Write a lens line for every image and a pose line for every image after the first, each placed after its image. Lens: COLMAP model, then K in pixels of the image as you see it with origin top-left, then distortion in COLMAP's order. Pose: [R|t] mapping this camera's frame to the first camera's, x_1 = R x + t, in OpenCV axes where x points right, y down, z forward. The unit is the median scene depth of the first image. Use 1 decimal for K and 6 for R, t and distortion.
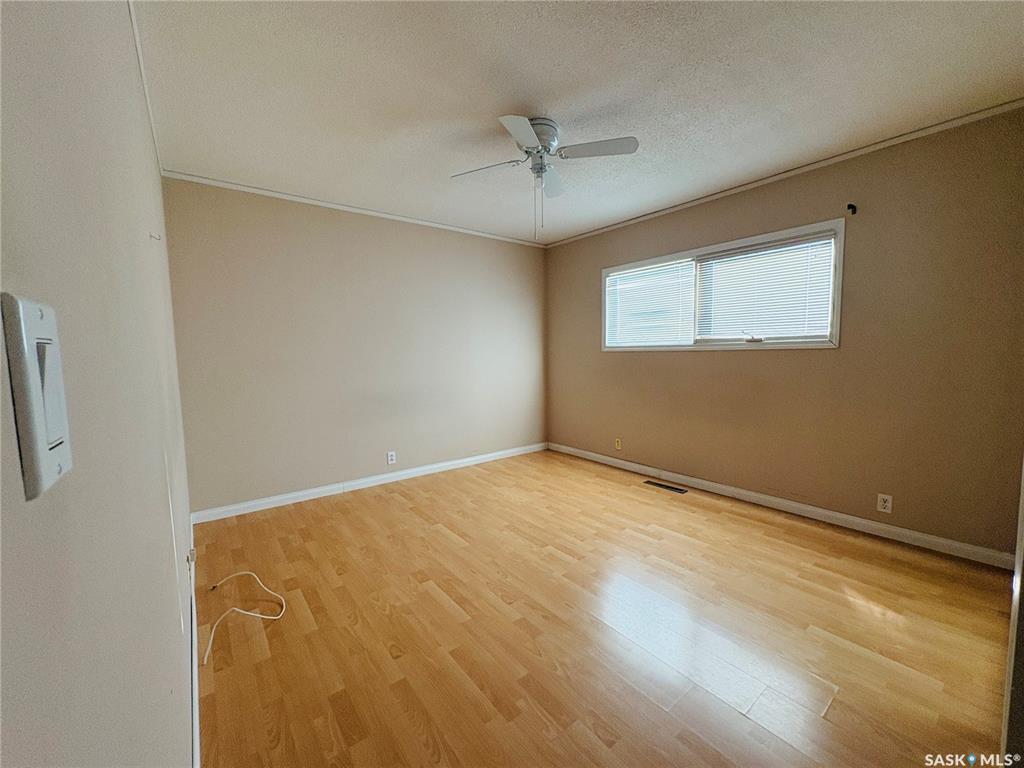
lens RADIAL K [[407.6, 0, 512.0], [0, 407.6, 384.0], [0, 0, 1]] dist [-0.000076, 0.000088]
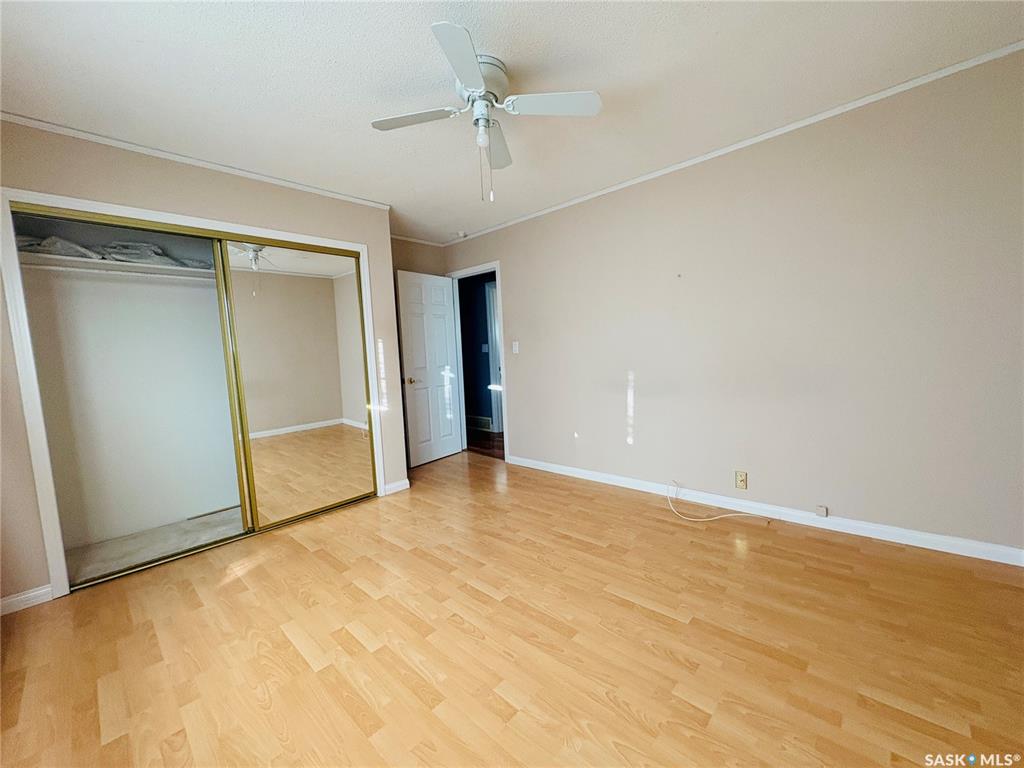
lens RADIAL K [[407.6, 0, 512.0], [0, 407.6, 384.0], [0, 0, 1]] dist [-0.000076, 0.000088]
pose [[-0.985455, 0.077594, -0.151188, 0.163540], [0.051552, 0.984246, 0.169122, -0.136820], [0.161929, 0.158868, -0.973930, 1.782608]]
